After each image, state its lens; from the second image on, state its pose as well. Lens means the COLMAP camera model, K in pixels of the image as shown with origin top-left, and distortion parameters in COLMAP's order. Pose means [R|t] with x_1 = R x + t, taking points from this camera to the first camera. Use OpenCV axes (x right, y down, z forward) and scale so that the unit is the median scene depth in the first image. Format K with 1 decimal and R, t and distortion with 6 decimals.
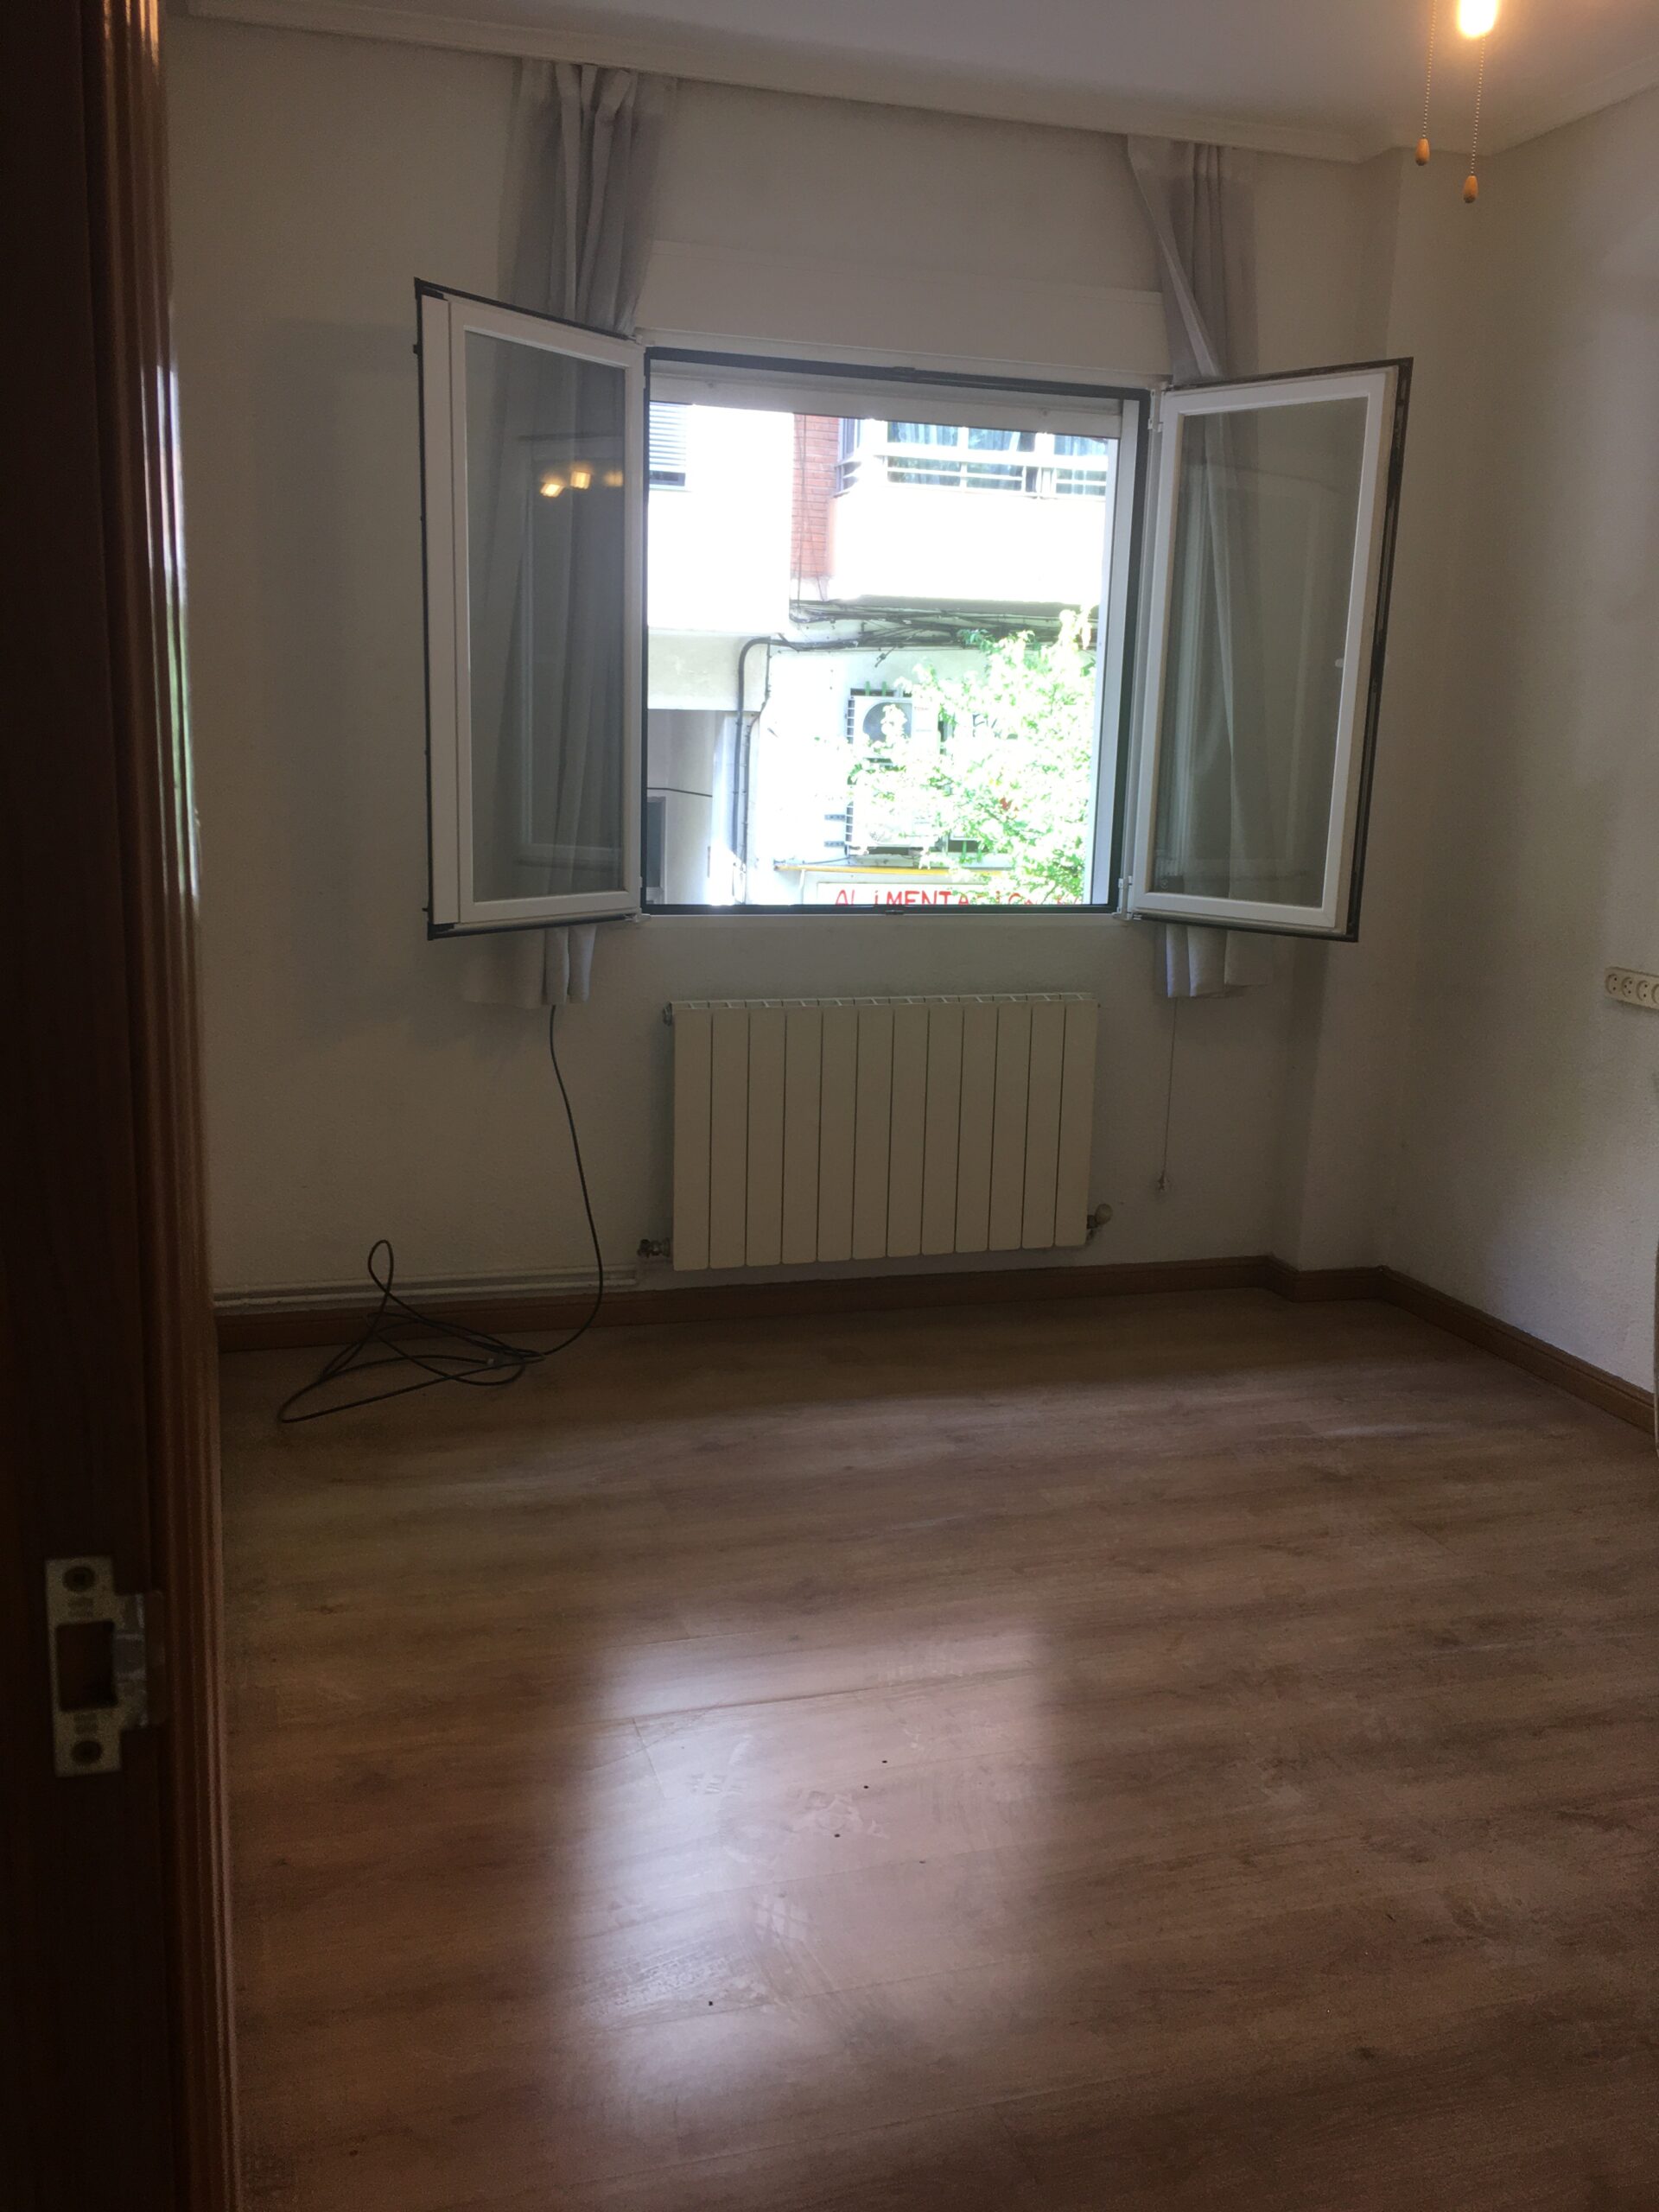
lens RADIAL K [[1874.8, 0, 826.3], [0, 1874.8, 1132.2], [0, 0, 1]] dist [0.077606, -0.123511]
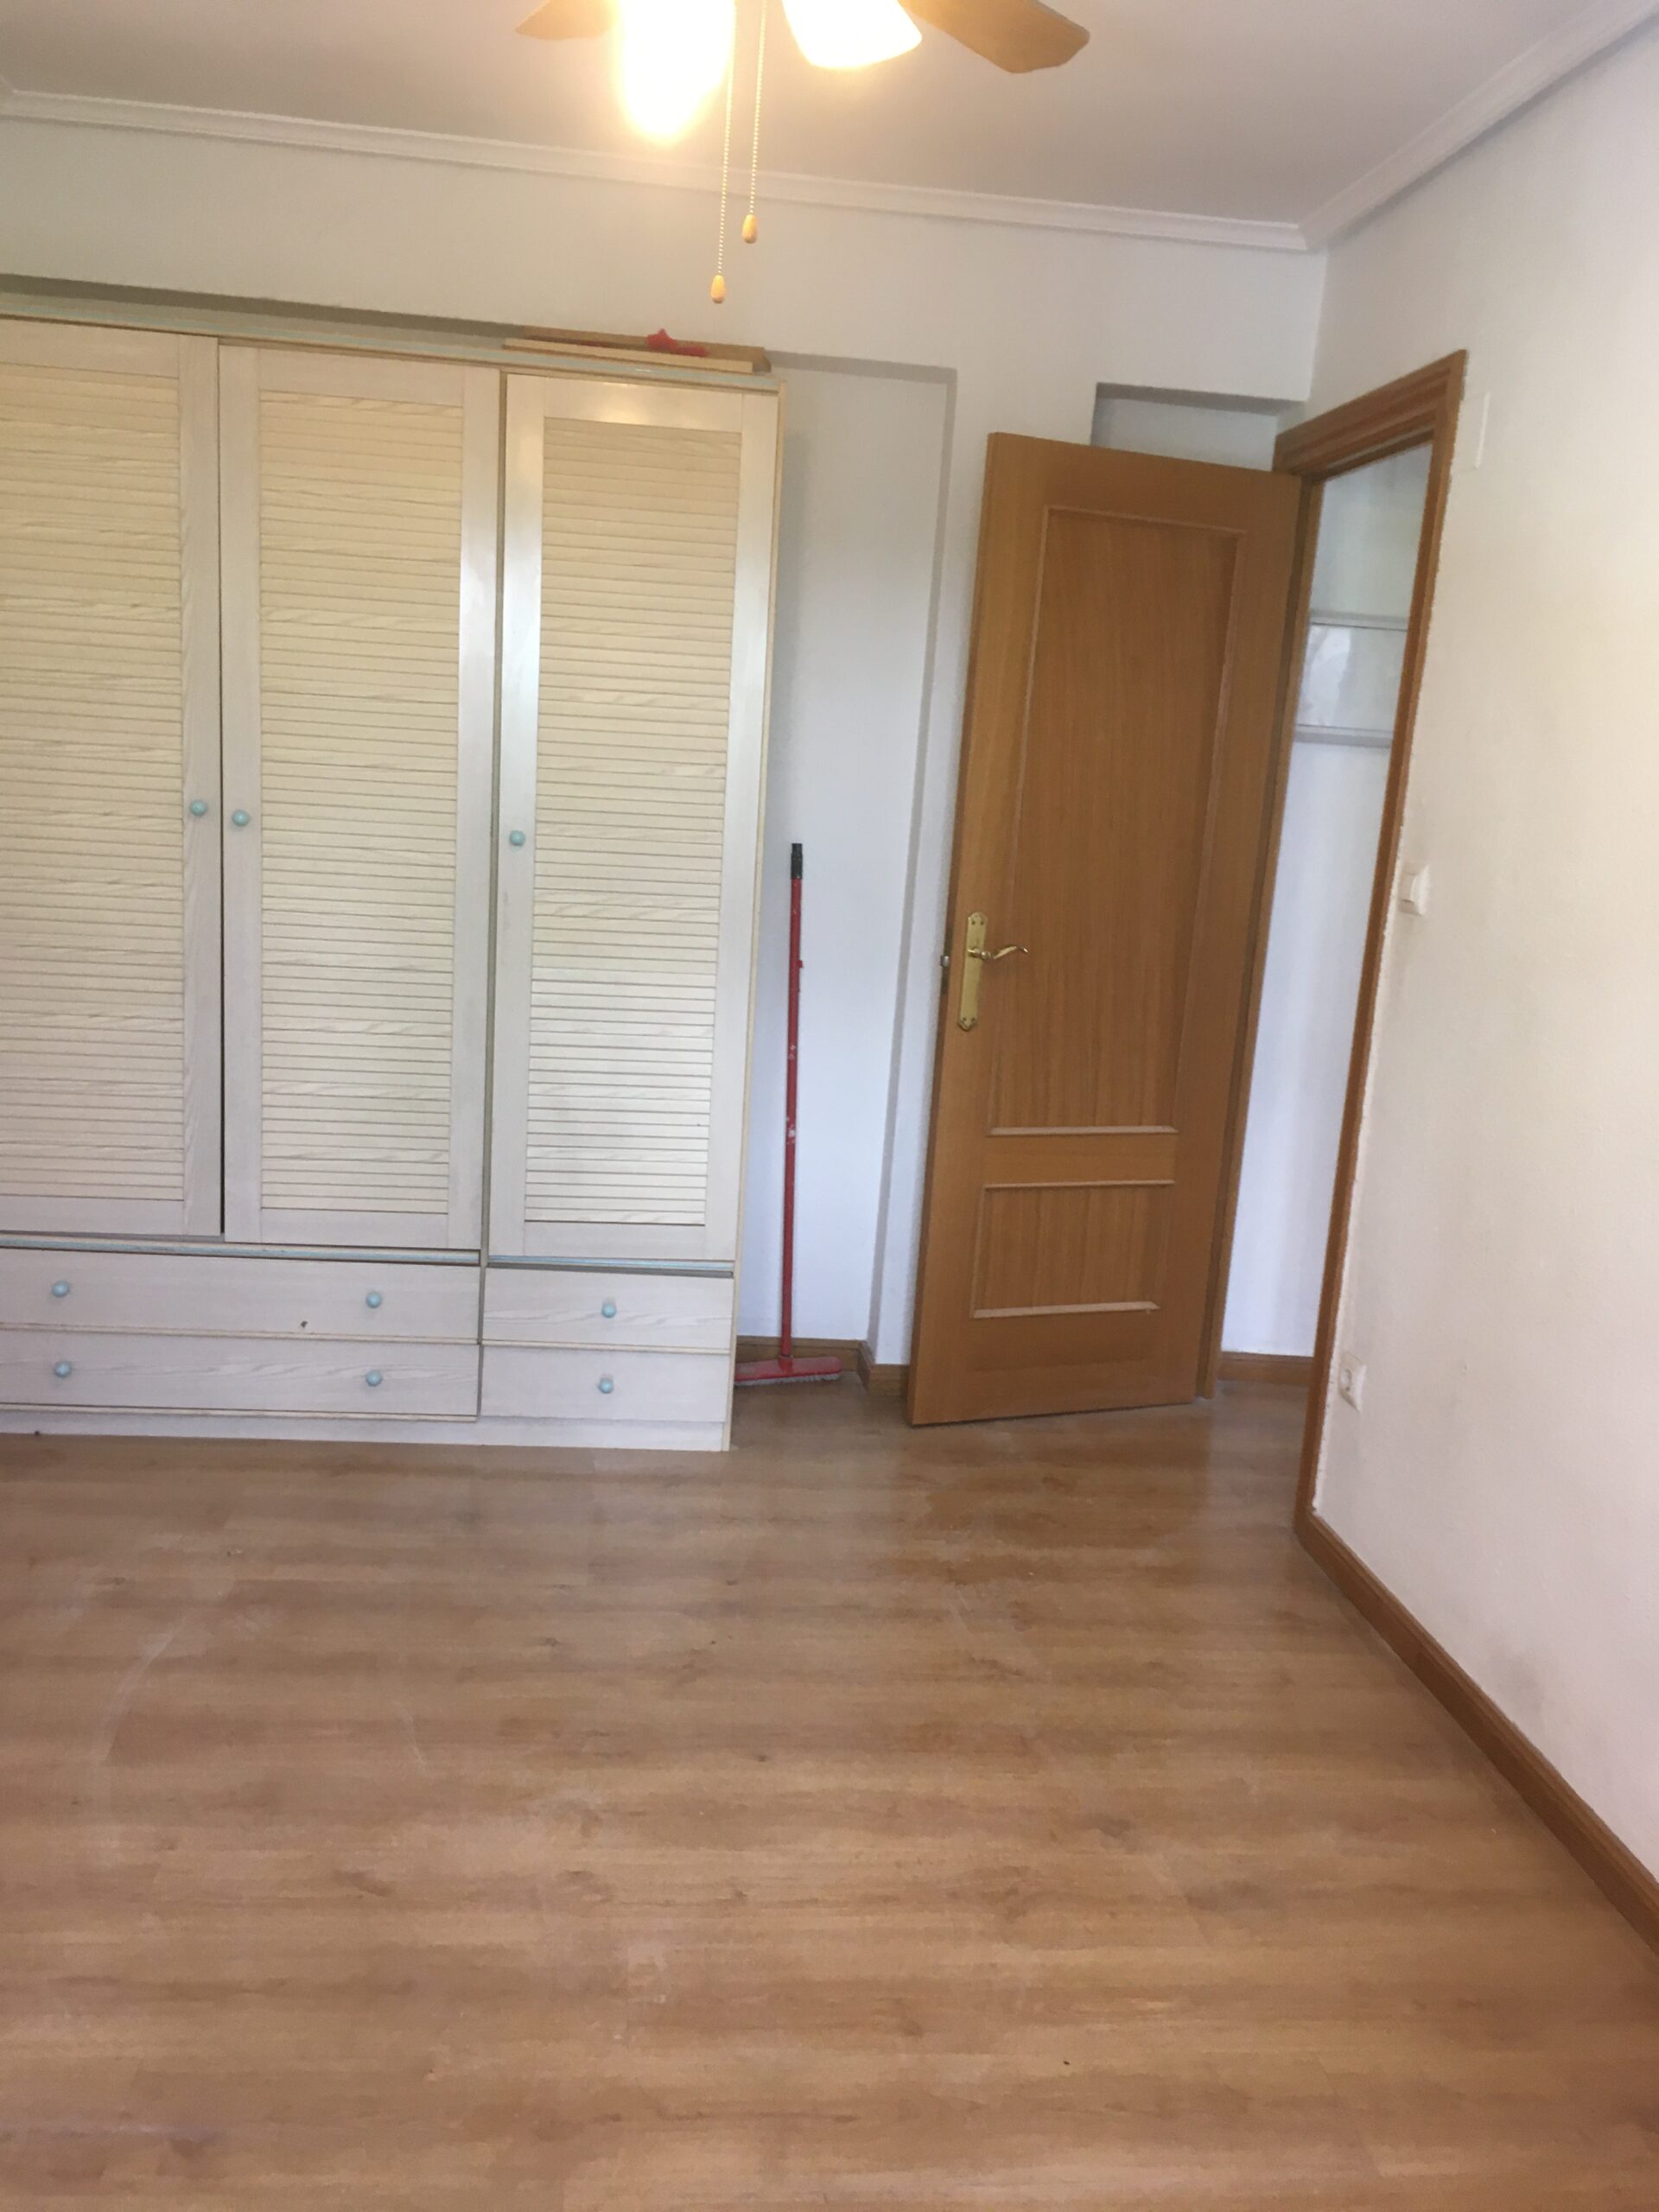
lens RADIAL K [[1874.8, 0, 826.3], [0, 1874.8, 1132.2], [0, 0, 1]] dist [0.077606, -0.123511]
pose [[-0.976684, -0.128477, 0.171993, 0.048980], [-0.053289, 0.921170, 0.385494, -0.417024], [-0.207962, 0.367340, -0.906539, 1.799296]]
